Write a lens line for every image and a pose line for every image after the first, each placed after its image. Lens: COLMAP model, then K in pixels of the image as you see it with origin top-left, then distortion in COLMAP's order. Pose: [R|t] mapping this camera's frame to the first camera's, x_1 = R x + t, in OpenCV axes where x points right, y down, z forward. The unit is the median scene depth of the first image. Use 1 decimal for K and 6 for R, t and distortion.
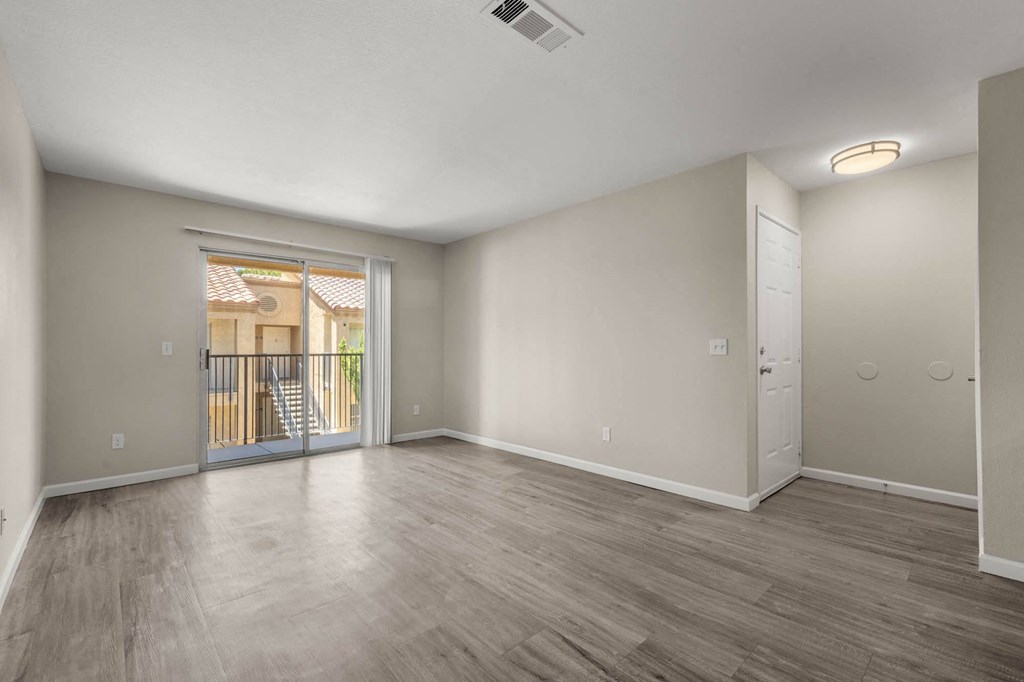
lens RADIAL K [[445.3, 0, 510.0], [0, 445.3, 343.4], [0, 0, 1]] dist [0.010110, -0.001590]
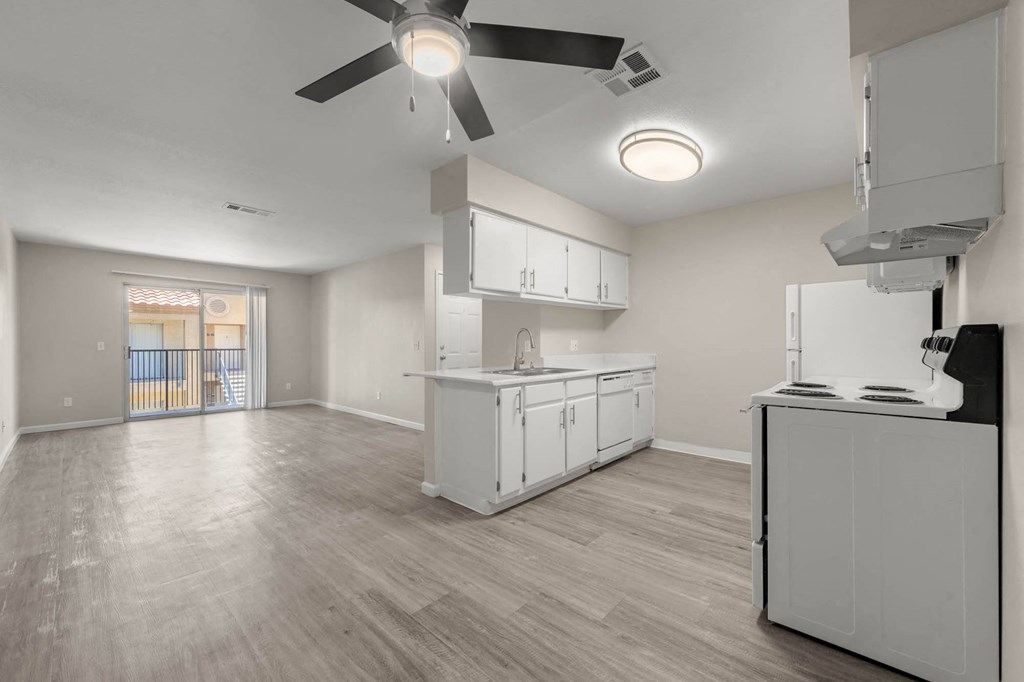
lens RADIAL K [[410.6, 0, 517.9], [0, 410.6, 342.4], [0, 0, 1]] dist [0.001610, 0.000823]
pose [[0.996020, 0.000379, 0.089126, 0.680817], [-0.001333, 0.999942, 0.010648, -0.021551], [-0.089116, -0.010725, 0.995963, -0.697073]]
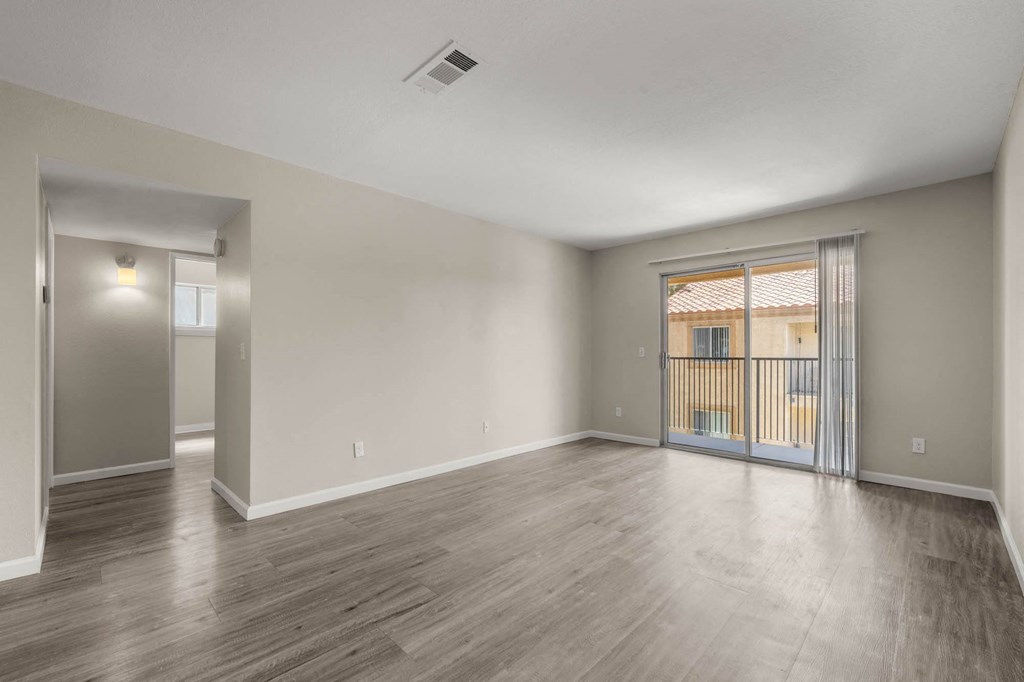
lens RADIAL K [[427.5, 0, 513.0], [0, 427.5, 349.1], [0, 0, 1]] dist [0.001075, 0.001218]
pose [[0.062964, -0.006738, -0.997993, 0.601067], [0.012051, 0.999909, -0.005990, 0.006156], [0.997943, -0.011650, 0.063039, 0.568850]]
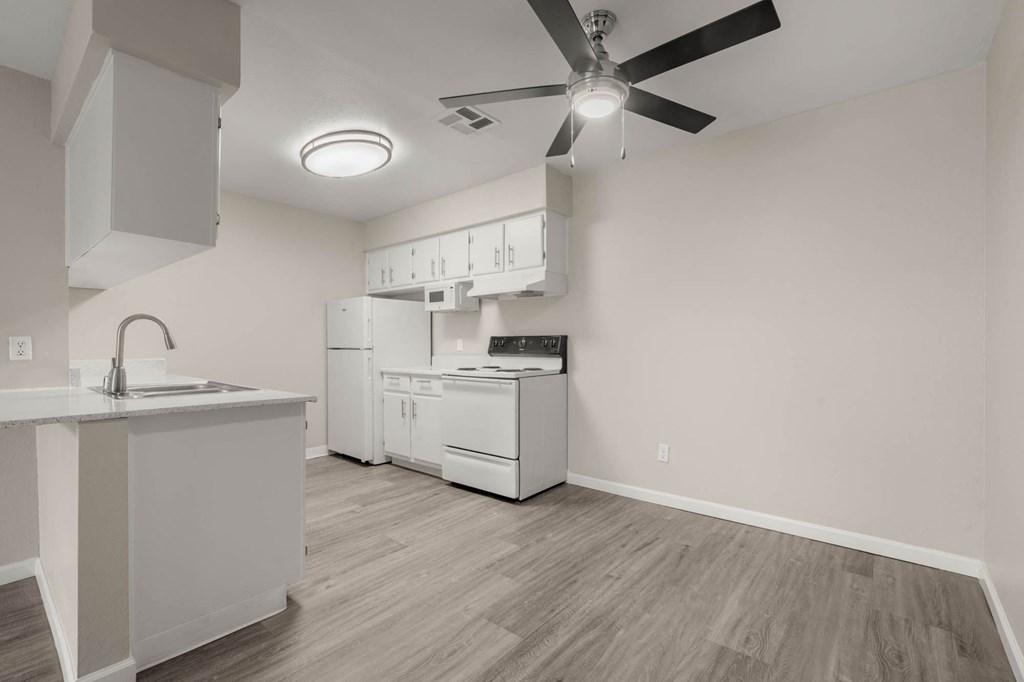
lens RADIAL K [[445.3, 0, 520.3], [0, 445.3, 346.7], [0, 0, 1]] dist [0.010110, -0.001590]
pose [[-0.129784, -0.001538, 0.991541, 0.123482], [-0.010097, 0.999949, 0.000229, -0.007205], [-0.991491, -0.009982, -0.129793, -0.136362]]
